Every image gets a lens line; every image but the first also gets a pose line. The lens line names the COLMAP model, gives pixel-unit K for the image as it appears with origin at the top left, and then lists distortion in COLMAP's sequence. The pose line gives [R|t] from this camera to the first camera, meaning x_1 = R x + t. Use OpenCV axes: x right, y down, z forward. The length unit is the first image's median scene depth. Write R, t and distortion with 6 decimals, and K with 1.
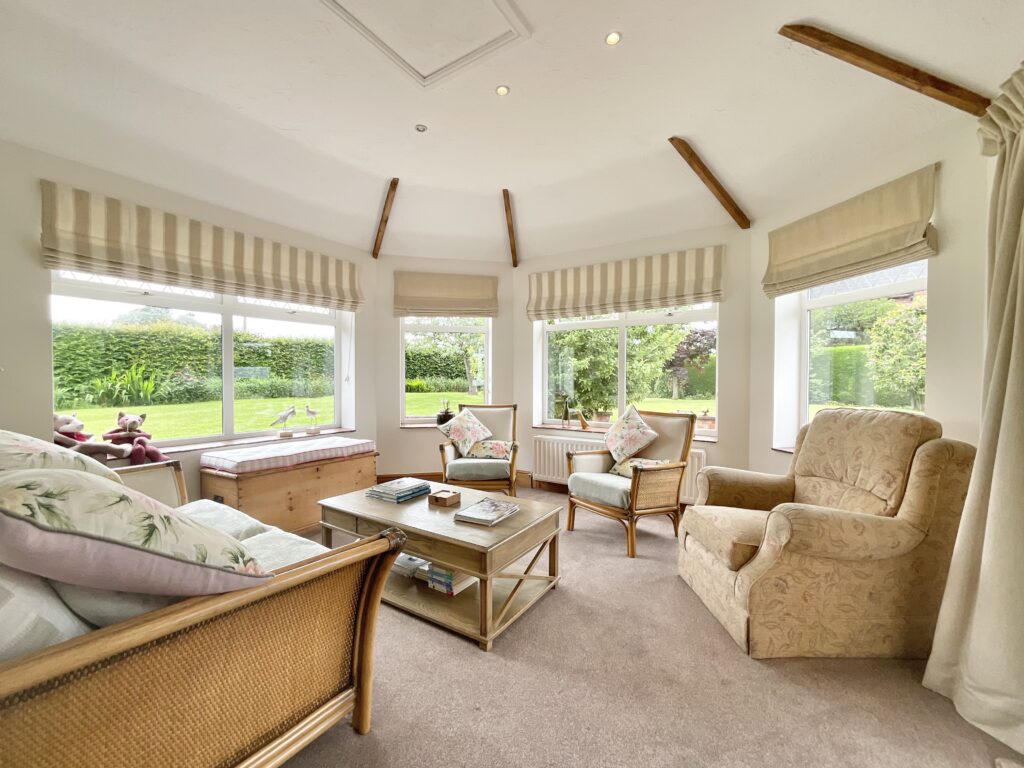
lens RADIAL K [[418.0, 0, 513.1], [0, 418.0, 382.0], [0, 0, 1]] dist [-0.001277, 0.000960]
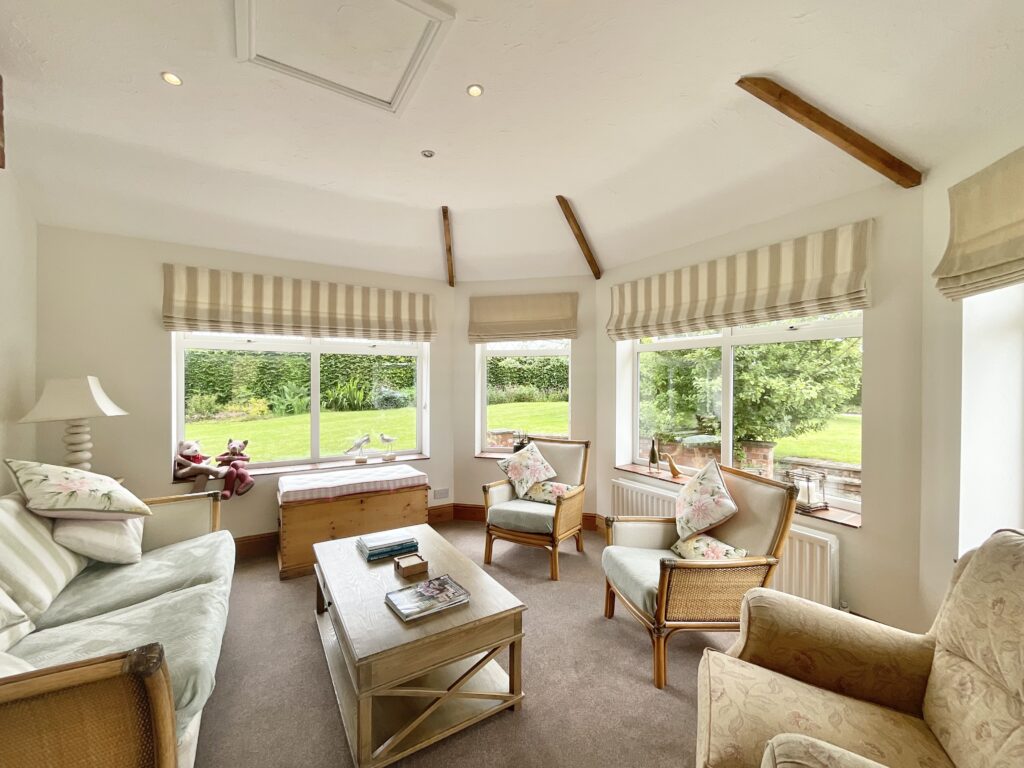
lens RADIAL K [[418.0, 0, 513.0], [0, 418.0, 383.2], [0, 0, 1]] dist [-0.001277, 0.000960]
pose [[0.903661, 0.001393, -0.428245, 0.283607], [-0.003891, 0.999980, -0.004957, -0.072929], [0.428230, 0.006146, 0.903649, 0.192827]]
